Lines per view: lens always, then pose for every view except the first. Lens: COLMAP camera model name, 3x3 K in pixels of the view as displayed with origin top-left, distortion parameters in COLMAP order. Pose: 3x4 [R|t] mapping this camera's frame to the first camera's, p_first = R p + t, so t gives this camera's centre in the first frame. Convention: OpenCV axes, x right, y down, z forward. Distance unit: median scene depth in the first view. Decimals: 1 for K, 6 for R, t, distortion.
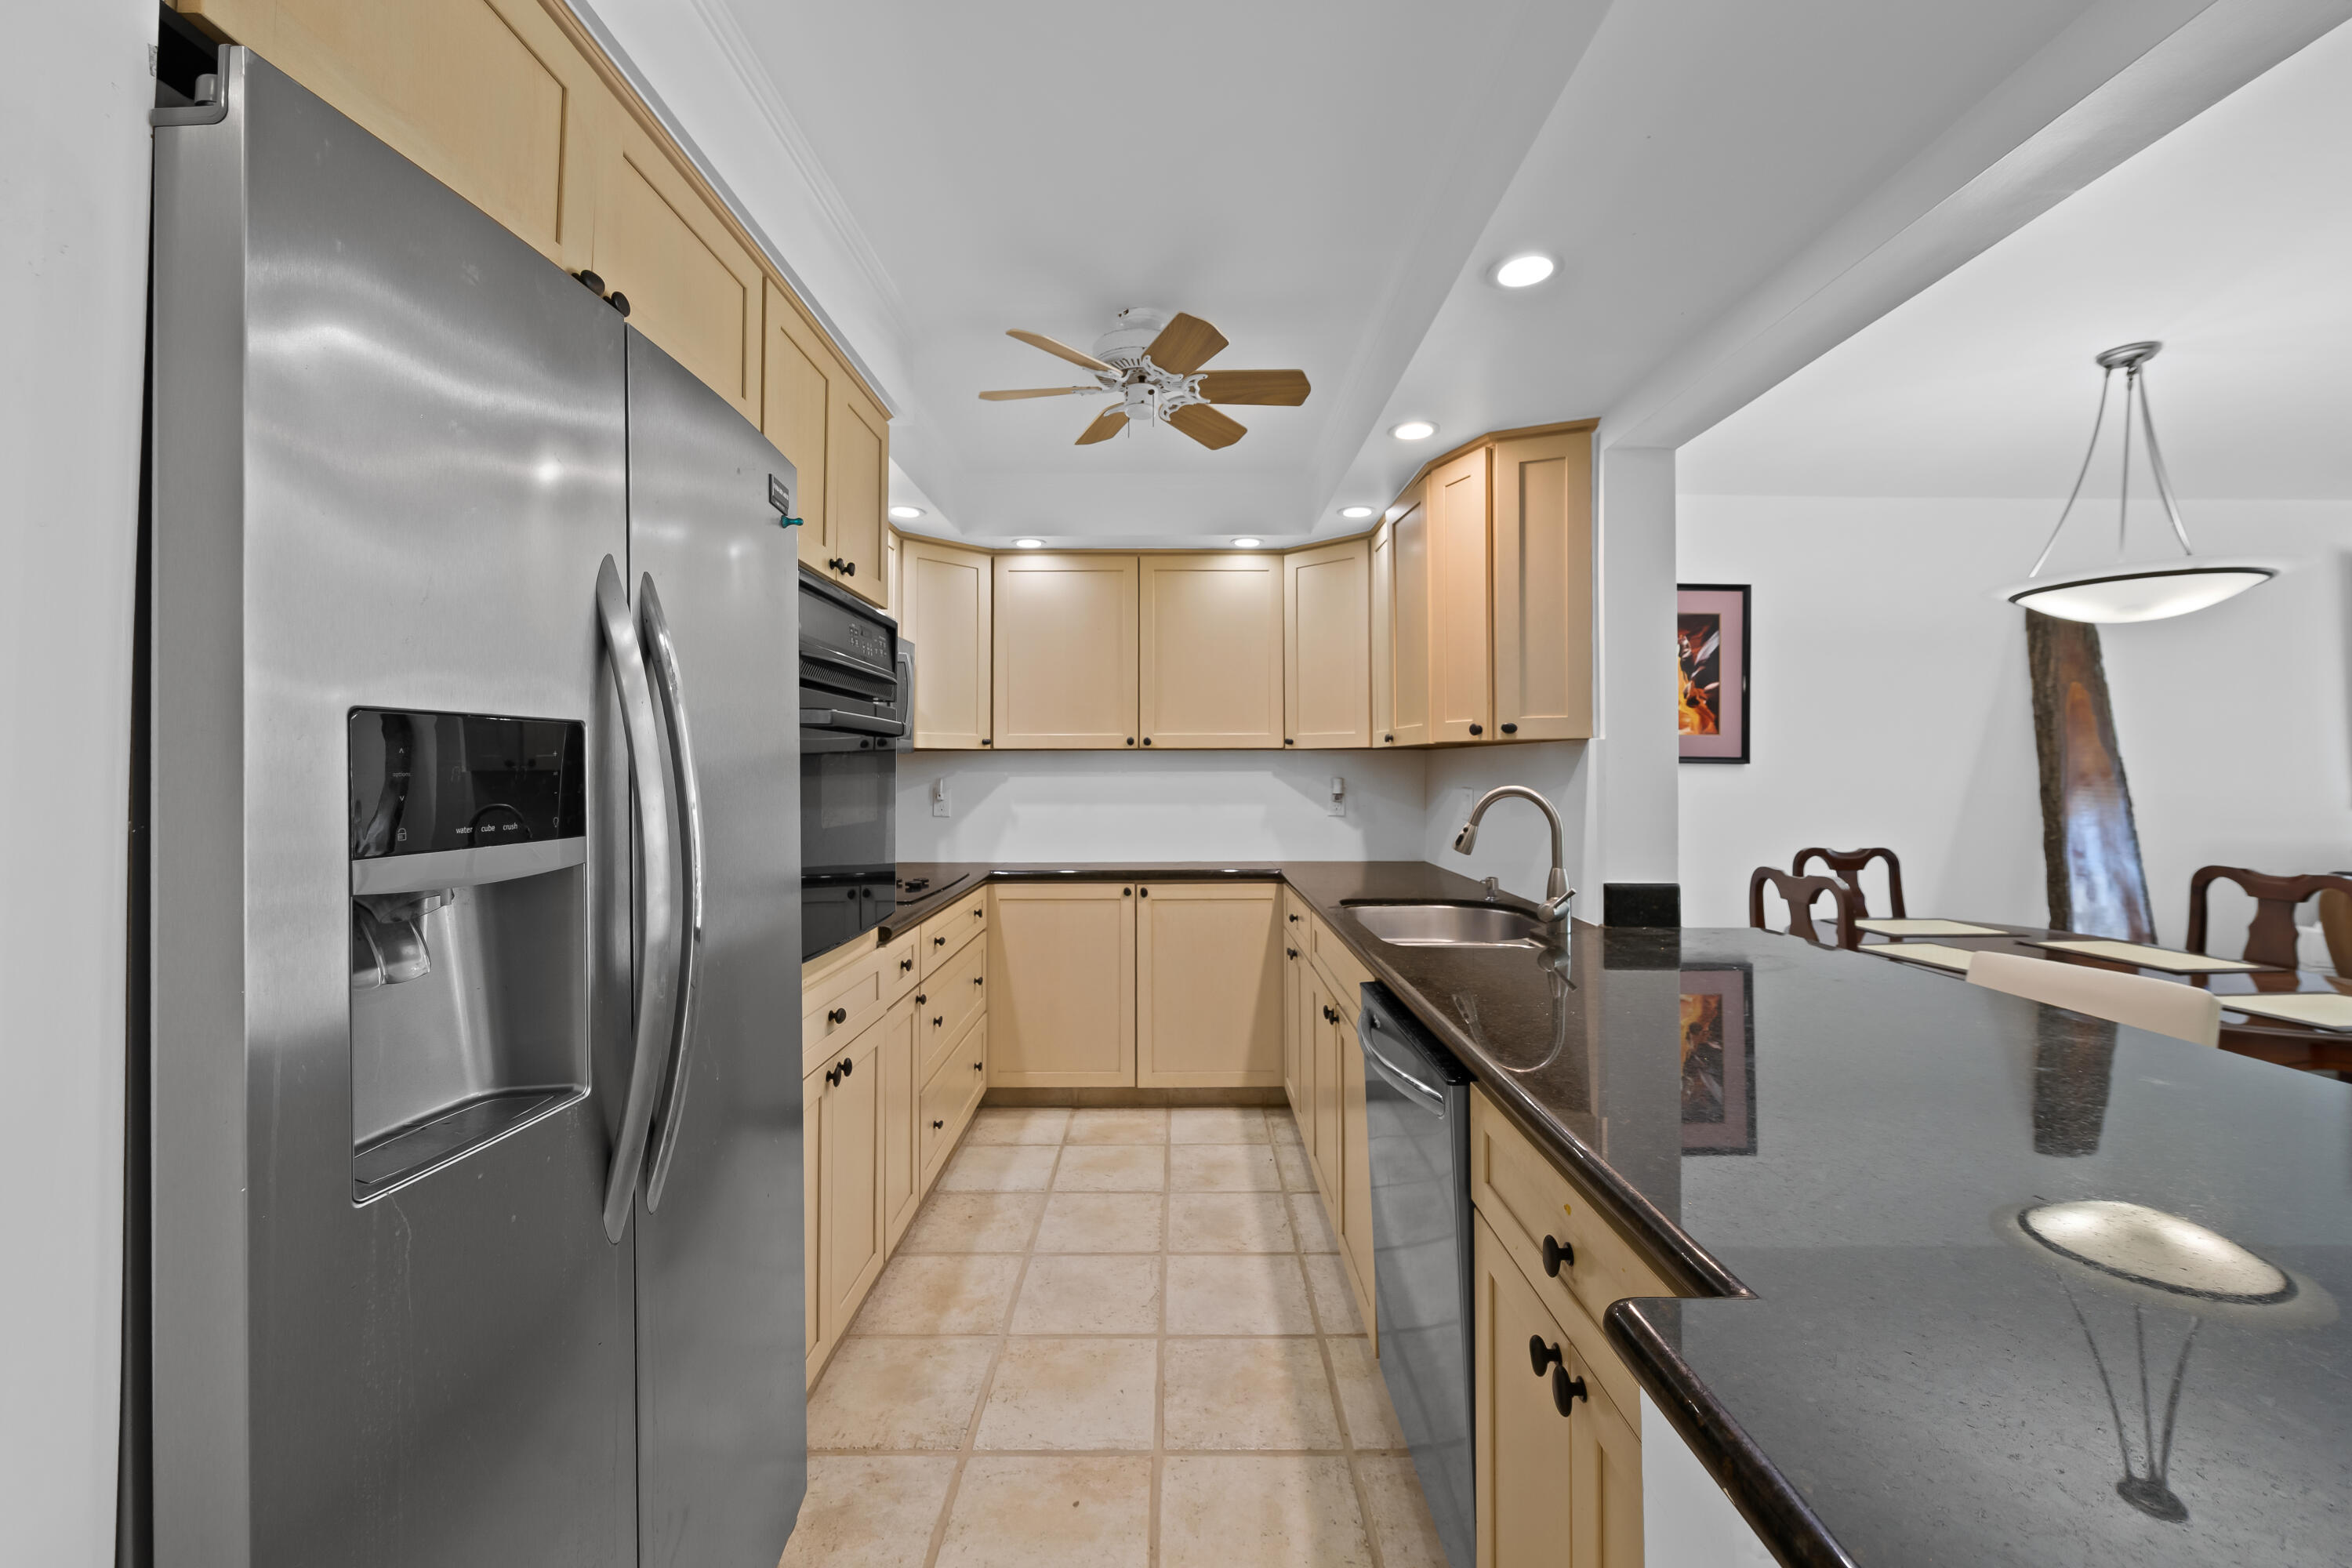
lens RADIAL K [[928.1, 0, 1183.2], [0, 928.1, 752.9], [0, 0, 1]] dist [0.001086, -0.000500]
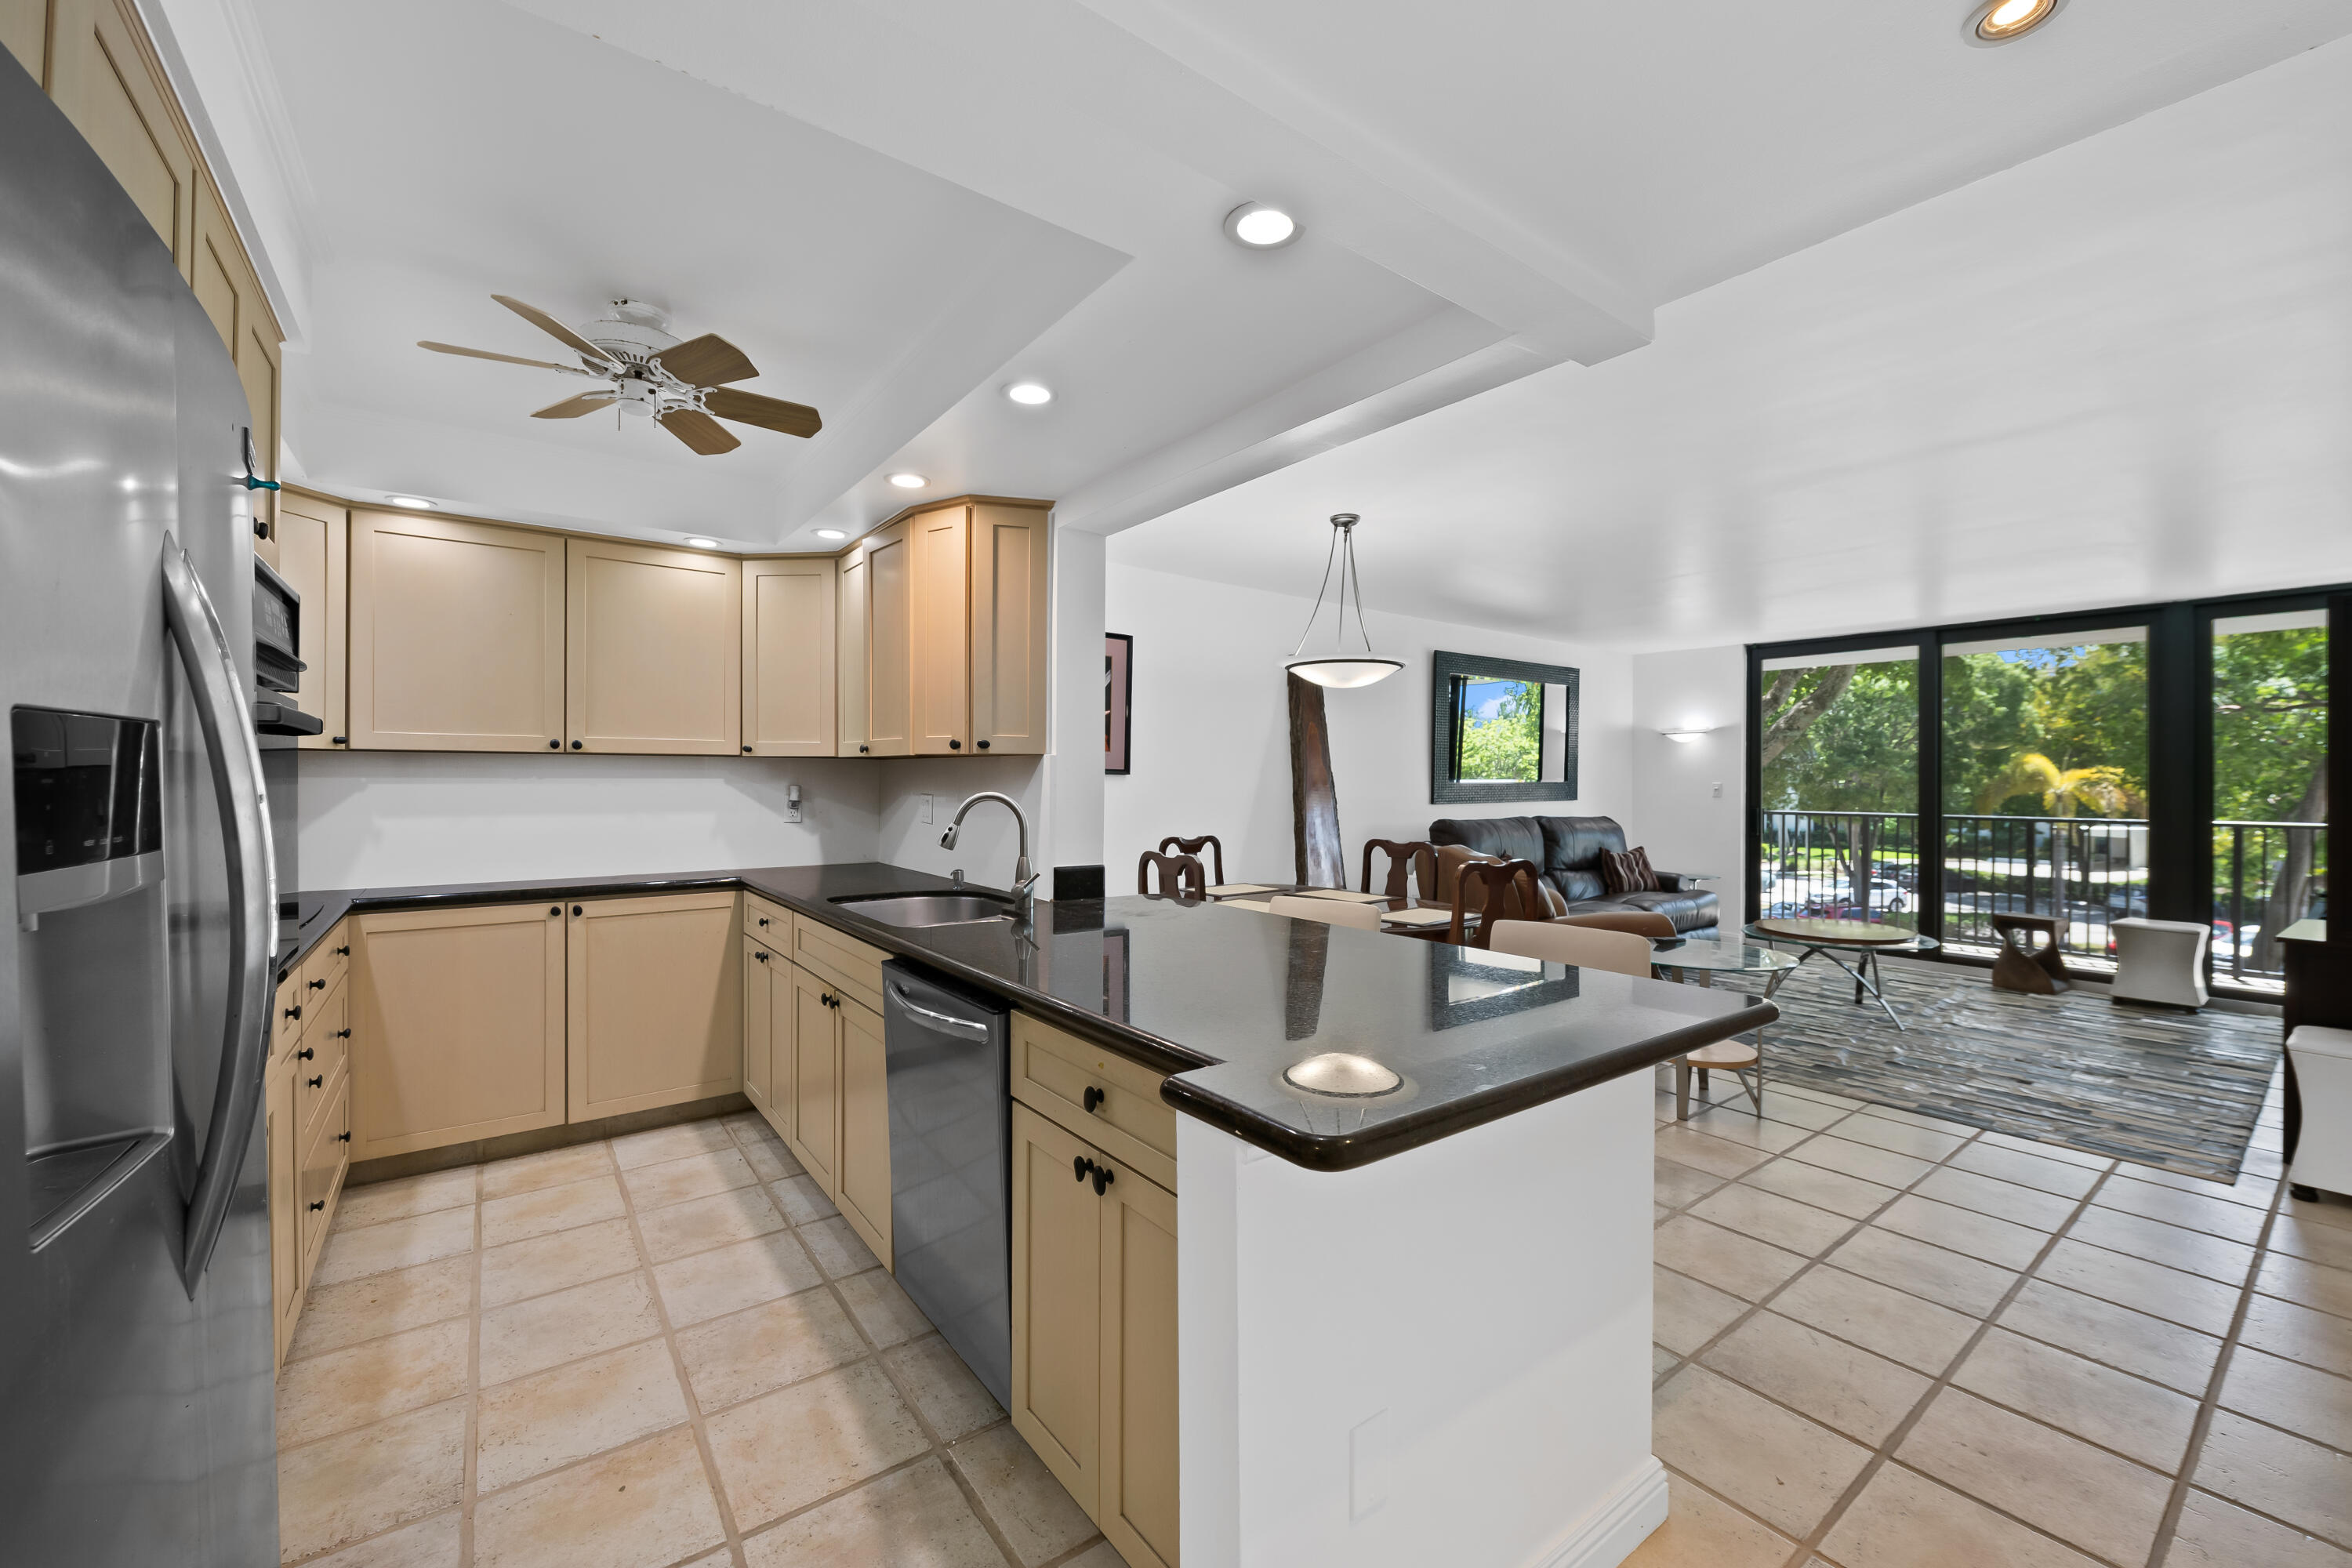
lens RADIAL K [[924.4, 0, 1181.8], [0, 924.4, 780.8], [0, 0, 1]] dist [-0.001999, -0.002286]
pose [[0.801956, 0.003644, 0.597372, -0.121000], [-0.016582, 0.999732, 0.016162, -0.002140], [-0.597153, -0.022867, 0.801802, -0.090770]]
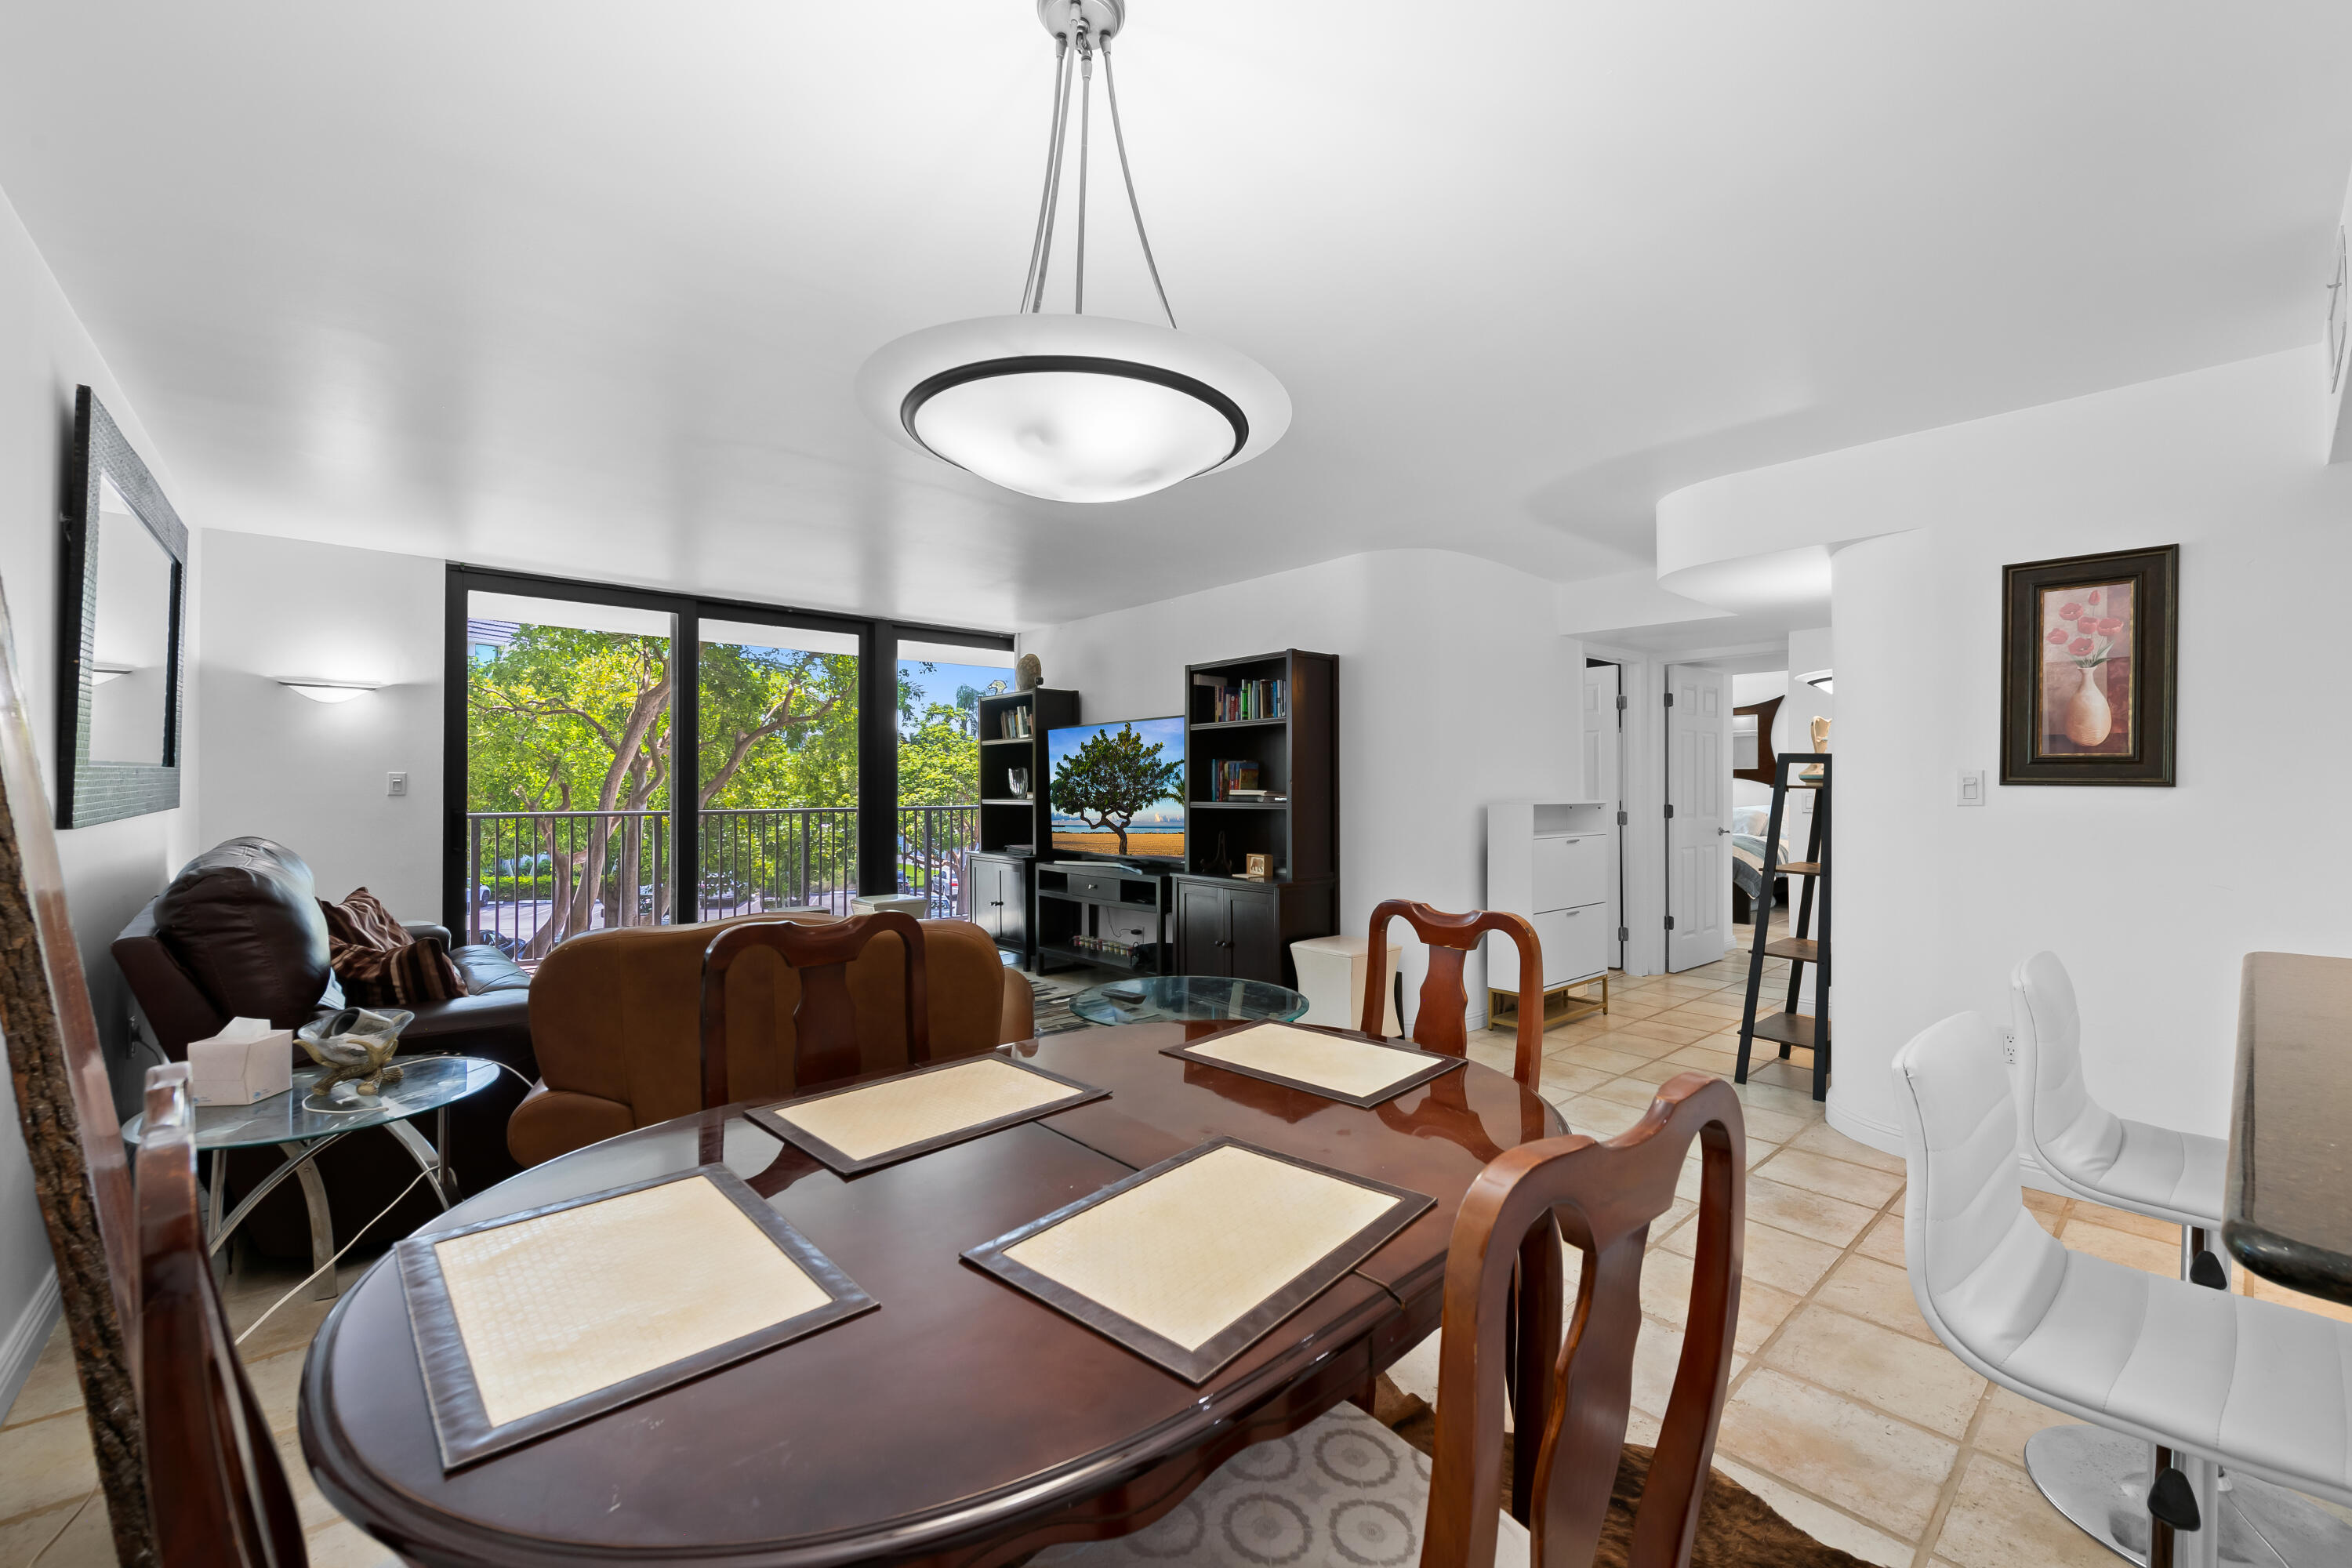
lens RADIAL K [[943.4, 0, 1186.8], [0, 943.4, 773.7], [0, 0, 1]] dist [-0.001682, -0.000416]
pose [[-0.667003, 0.003480, 0.745047, 0.458664], [-0.019703, 0.999557, -0.022308, 0.030383], [-0.744794, -0.029559, -0.666639, 1.070332]]
